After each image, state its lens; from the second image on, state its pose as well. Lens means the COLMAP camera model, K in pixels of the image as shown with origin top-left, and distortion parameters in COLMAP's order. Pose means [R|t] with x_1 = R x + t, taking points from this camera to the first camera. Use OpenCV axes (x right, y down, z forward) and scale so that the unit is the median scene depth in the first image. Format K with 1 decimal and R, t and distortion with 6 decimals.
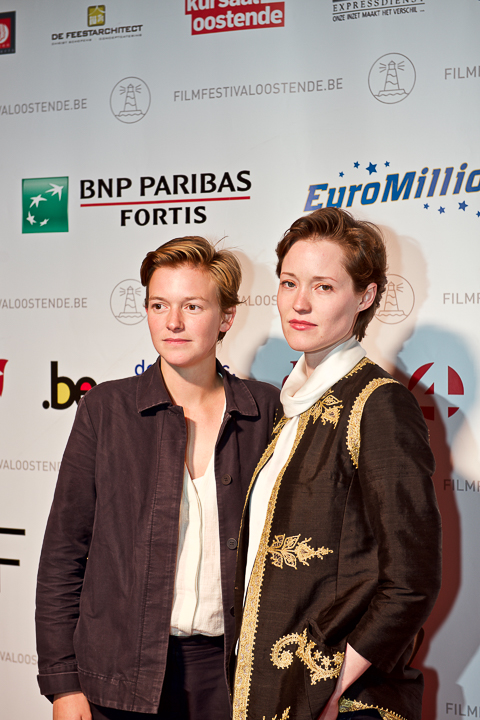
lens RADIAL K [[1668.7, 0, 176.1], [0, 1668.7, 374.8], [0, 0, 1]] dist [0.083098, 0.000000]
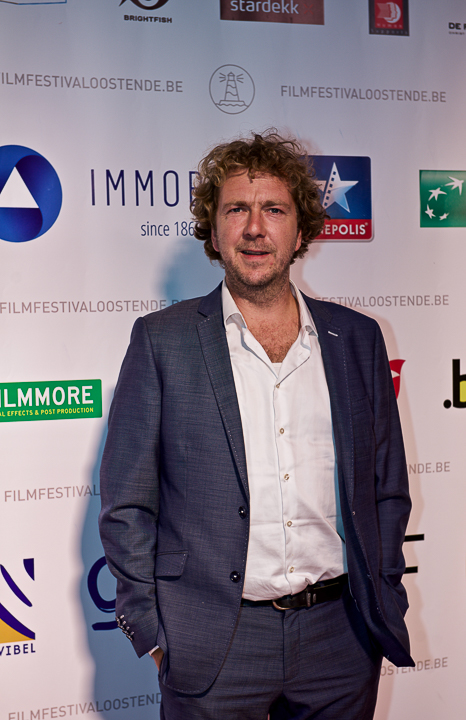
lens RADIAL K [[1620.3, 0, 295.1], [0, 1620.3, 381.5], [0, 0, 1]] dist [0.136343, 0.000000]
pose [[0.608859, -0.038659, 0.792336, -0.874876], [0.045304, 0.998876, 0.013923, -0.012751], [-0.791984, 0.027419, 0.609926, 0.493279]]
